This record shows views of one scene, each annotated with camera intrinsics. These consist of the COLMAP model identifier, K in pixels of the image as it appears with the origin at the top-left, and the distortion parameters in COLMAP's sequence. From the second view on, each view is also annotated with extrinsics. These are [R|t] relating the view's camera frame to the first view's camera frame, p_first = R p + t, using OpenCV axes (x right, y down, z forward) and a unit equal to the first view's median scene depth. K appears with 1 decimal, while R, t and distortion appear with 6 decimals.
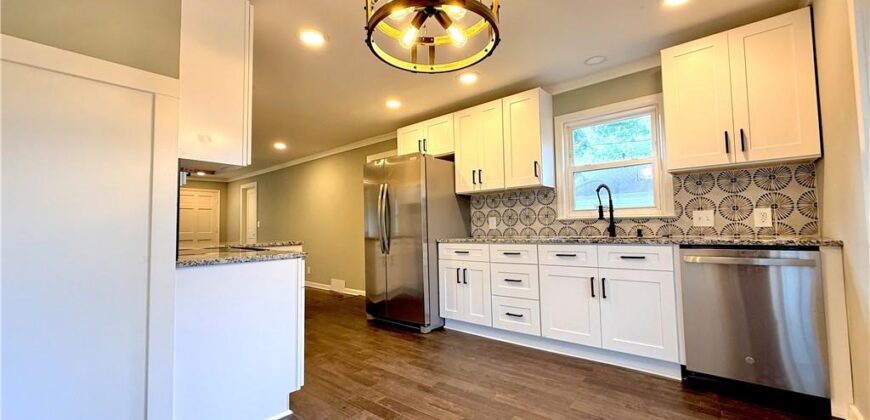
lens RADIAL K [[345.5, 0, 435.0], [0, 345.5, 210.0], [0, 0, 1]] dist [-0.002328, -0.000090]
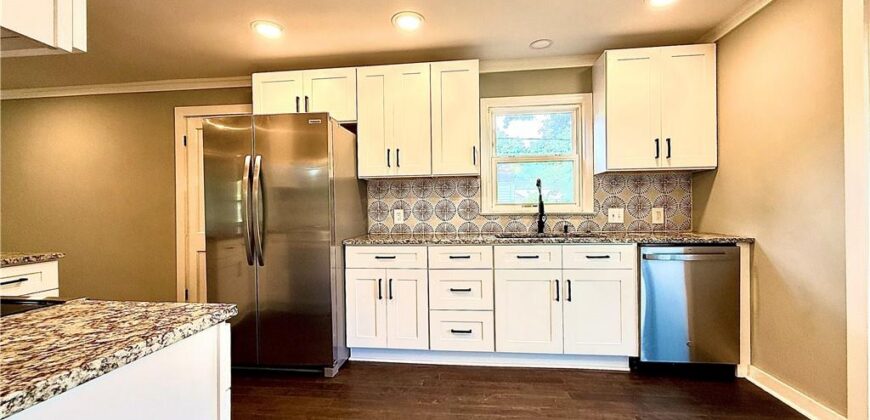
lens RADIAL K [[345.5, 0, 435.0], [0, 345.5, 210.0], [0, 0, 1]] dist [-0.002328, -0.000090]
pose [[0.826877, 0.008227, 0.562323, -0.264867], [-0.032868, 0.998891, 0.033717, -0.009198], [-0.561422, -0.046362, 0.826230, 0.341453]]
